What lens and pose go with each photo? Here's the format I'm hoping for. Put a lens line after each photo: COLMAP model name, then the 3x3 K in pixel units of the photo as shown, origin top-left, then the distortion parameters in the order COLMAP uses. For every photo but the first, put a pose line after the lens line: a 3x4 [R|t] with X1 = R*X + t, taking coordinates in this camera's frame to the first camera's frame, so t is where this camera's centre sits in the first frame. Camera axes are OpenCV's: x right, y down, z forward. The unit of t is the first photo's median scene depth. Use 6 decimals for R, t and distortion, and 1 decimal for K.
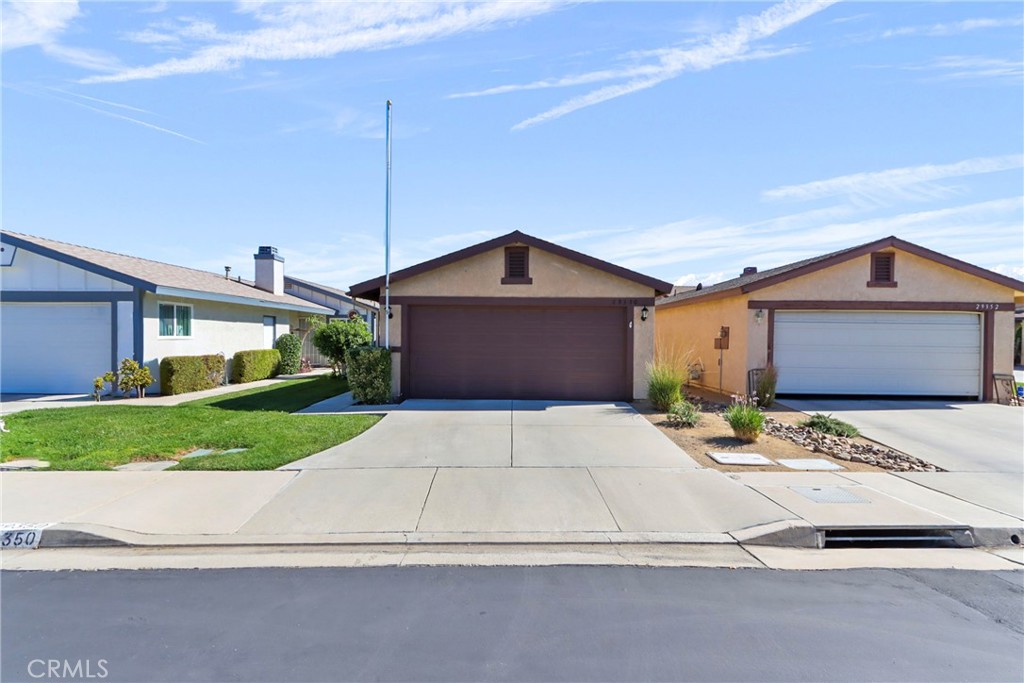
lens RADIAL K [[461.3, 0, 526.5], [0, 461.3, 344.2], [0, 0, 1]] dist [-0.000398, 0.000145]
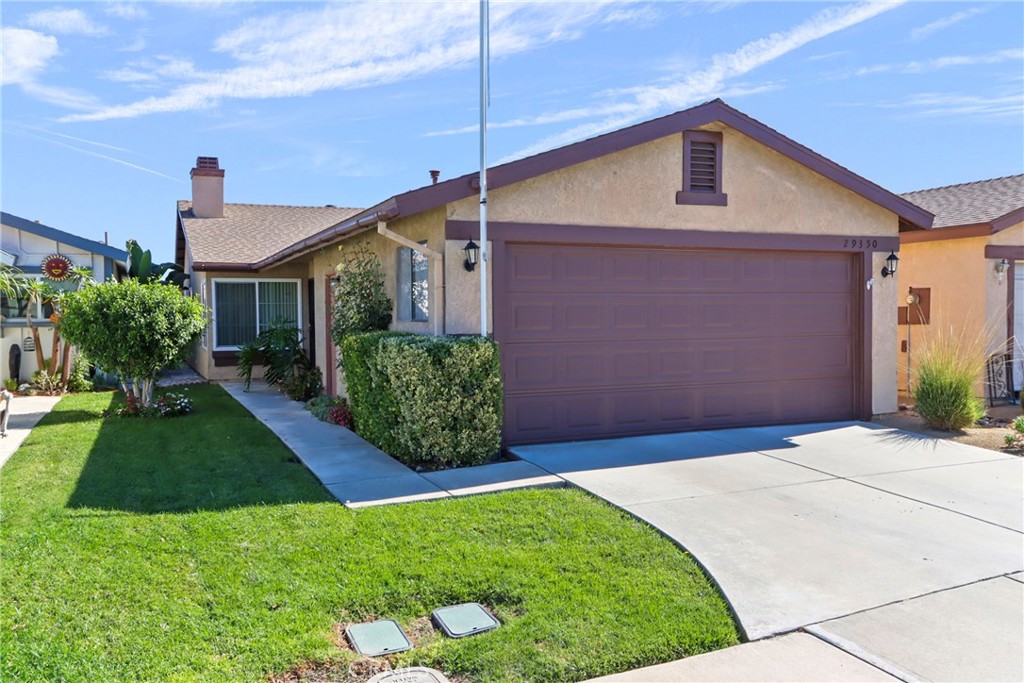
lens RADIAL K [[830.2, 0, 512.0], [0, 830.2, 341.5], [0, 0, 1]] dist [0.003928, 0.003534]
pose [[0.912853, -0.030305, 0.407162, -0.590136], [0.022625, 0.999464, 0.023665, -0.005739], [-0.407661, -0.012391, 0.913049, 0.247365]]
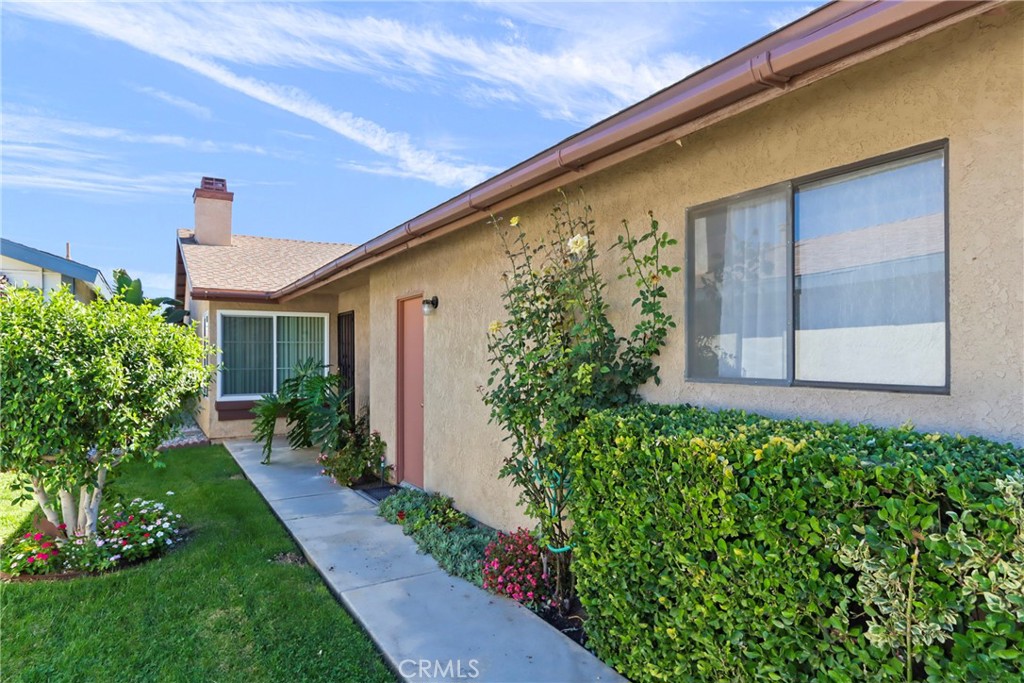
lens RADIAL K [[594.3, 0, 512.8], [0, 594.3, 352.8], [0, 0, 1]] dist [-0.000869, -0.001025]
pose [[0.855905, -0.008808, 0.517058, -0.544137], [0.016012, 0.999827, -0.009473, -0.021914], [-0.516886, 0.016387, 0.855898, 0.964997]]
